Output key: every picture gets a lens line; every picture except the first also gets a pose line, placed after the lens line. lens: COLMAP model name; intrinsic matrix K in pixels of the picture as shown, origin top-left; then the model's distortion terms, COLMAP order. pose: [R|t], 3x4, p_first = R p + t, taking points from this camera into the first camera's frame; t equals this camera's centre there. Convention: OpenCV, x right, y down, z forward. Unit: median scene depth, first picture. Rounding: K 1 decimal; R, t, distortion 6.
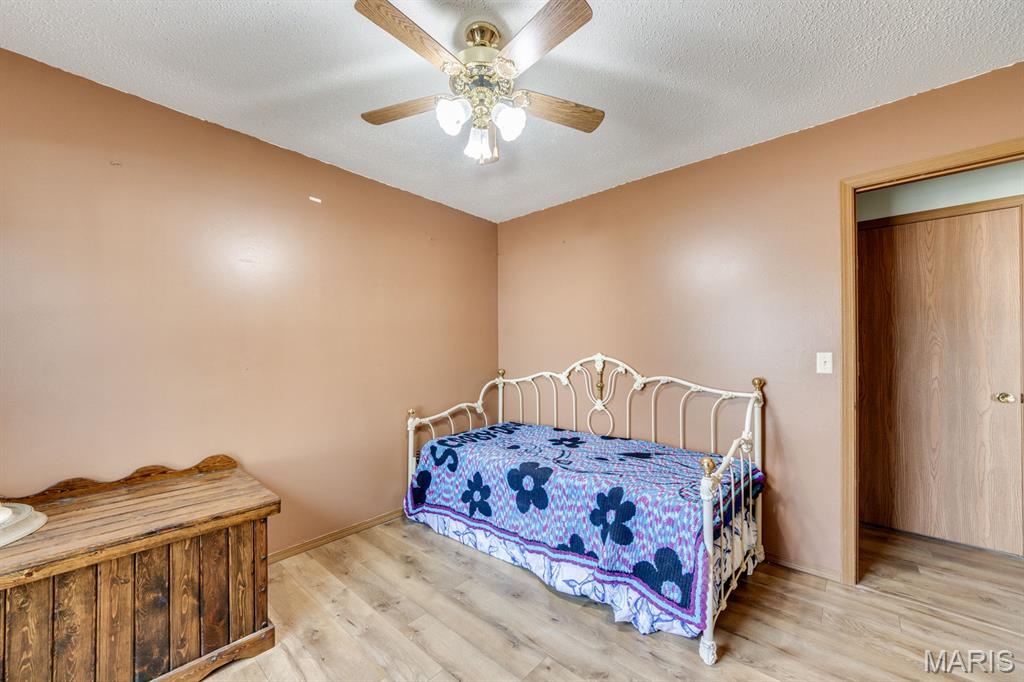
lens RADIAL K [[386.0, 0, 505.4], [0, 386.0, 347.3], [0, 0, 1]] dist [-0.001495, -0.000193]
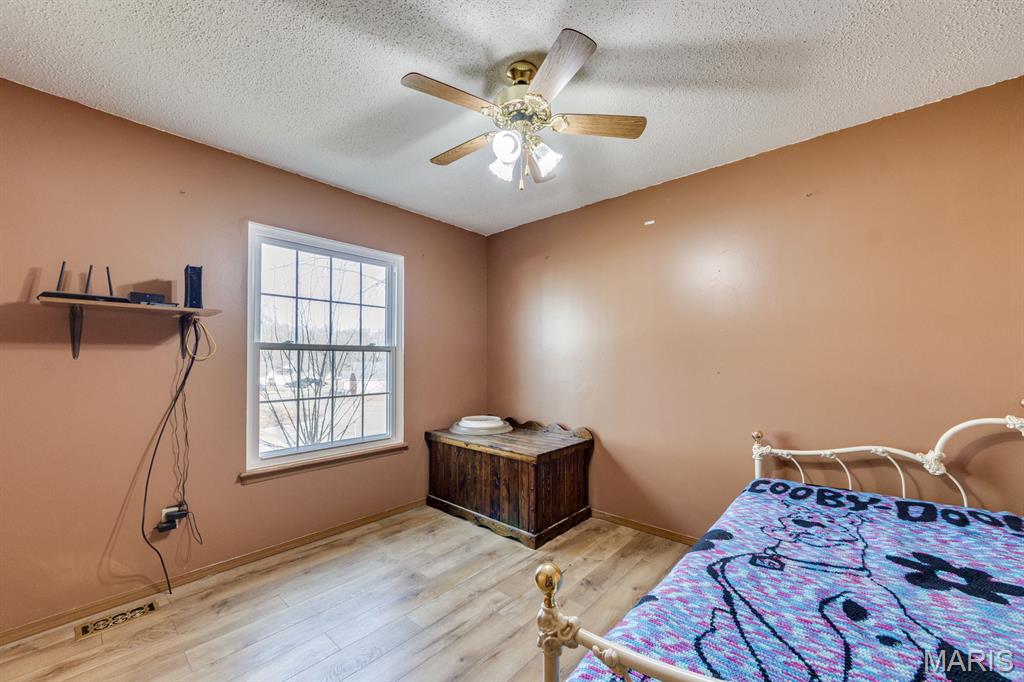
lens RADIAL K [[392.2, 0, 500.5], [0, 392.2, 343.5], [0, 0, 1]] dist [-0.002812, 0.000021]
pose [[-0.003920, -0.037207, -0.999300, 0.768739], [0.015240, 0.999189, -0.037263, 0.005469], [0.999876, -0.015375, -0.003349, 0.680085]]
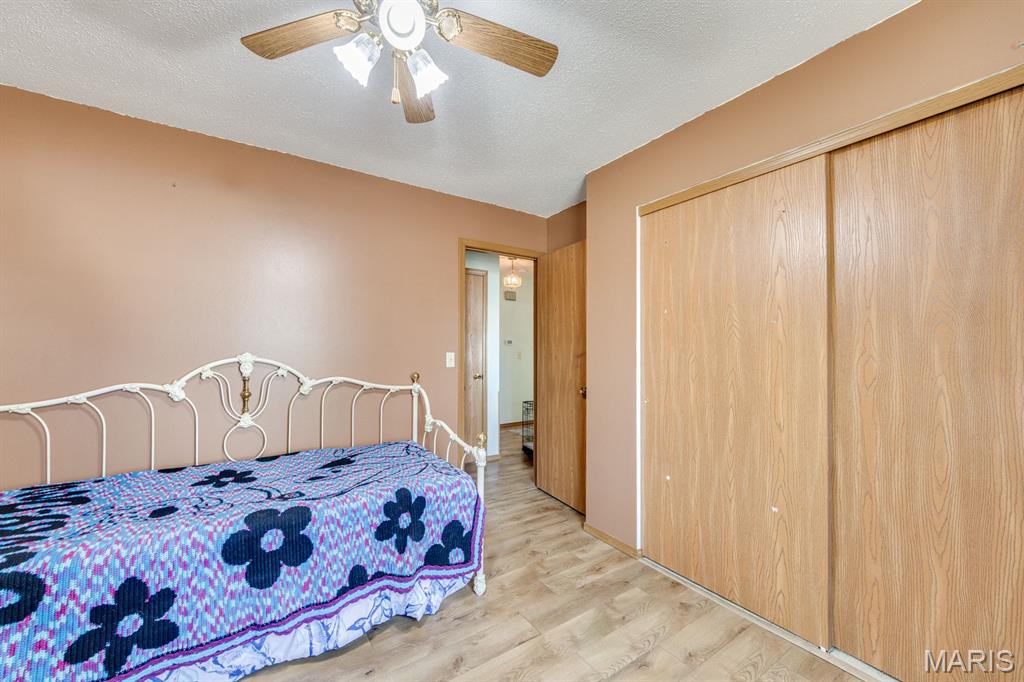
lens RADIAL K [[392.2, 0, 500.5], [0, 392.2, 343.5], [0, 0, 1]] dist [-0.002812, 0.000021]
pose [[0.262114, 0.022674, 0.964771, -0.529682], [-0.013631, 0.999711, -0.019792, 0.007463], [-0.964941, -0.007963, 0.262347, 0.430705]]
